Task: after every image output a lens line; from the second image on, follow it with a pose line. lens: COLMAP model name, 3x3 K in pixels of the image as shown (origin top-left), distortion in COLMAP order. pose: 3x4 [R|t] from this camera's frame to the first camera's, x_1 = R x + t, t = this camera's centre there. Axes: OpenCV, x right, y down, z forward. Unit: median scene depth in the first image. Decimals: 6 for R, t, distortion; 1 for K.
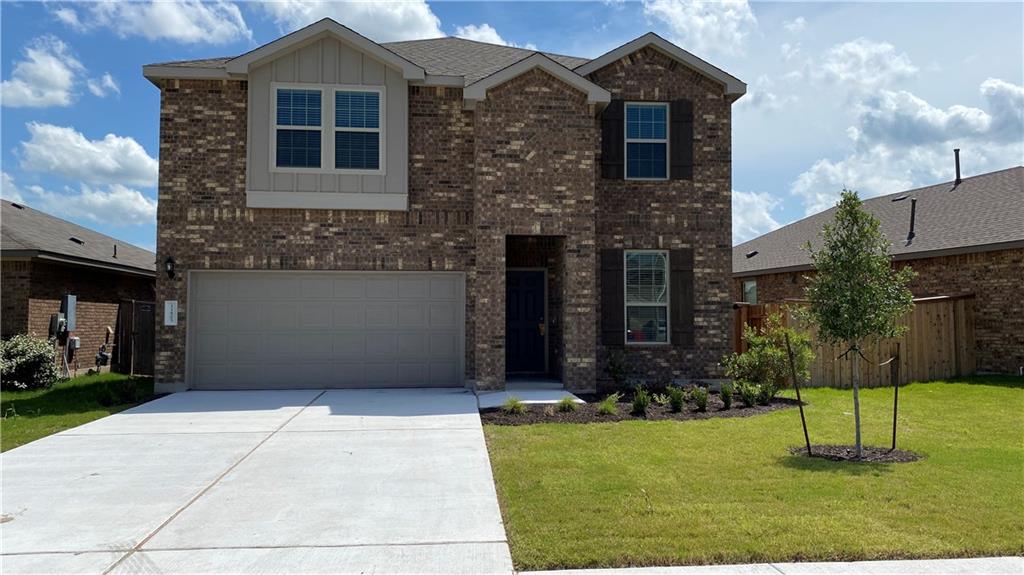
lens RADIAL K [[775.0, 0, 511.6], [0, 775.0, 286.9], [0, 0, 1]] dist [0.001512, 0.000041]
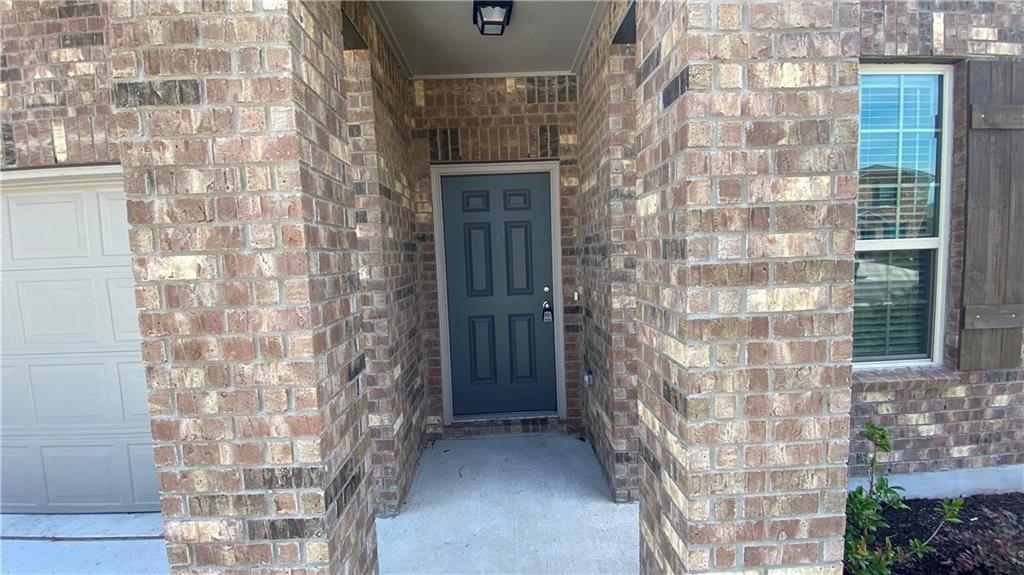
lens RADIAL K [[402.7, 0, 510.5], [0, 402.7, 288.8], [0, 0, 1]] dist [-0.001990, -0.000232]
pose [[0.996886, -0.031644, -0.072231, 0.040394], [0.040894, 0.990616, 0.130412, 0.013640], [0.067427, -0.132959, 0.988825, 0.909773]]
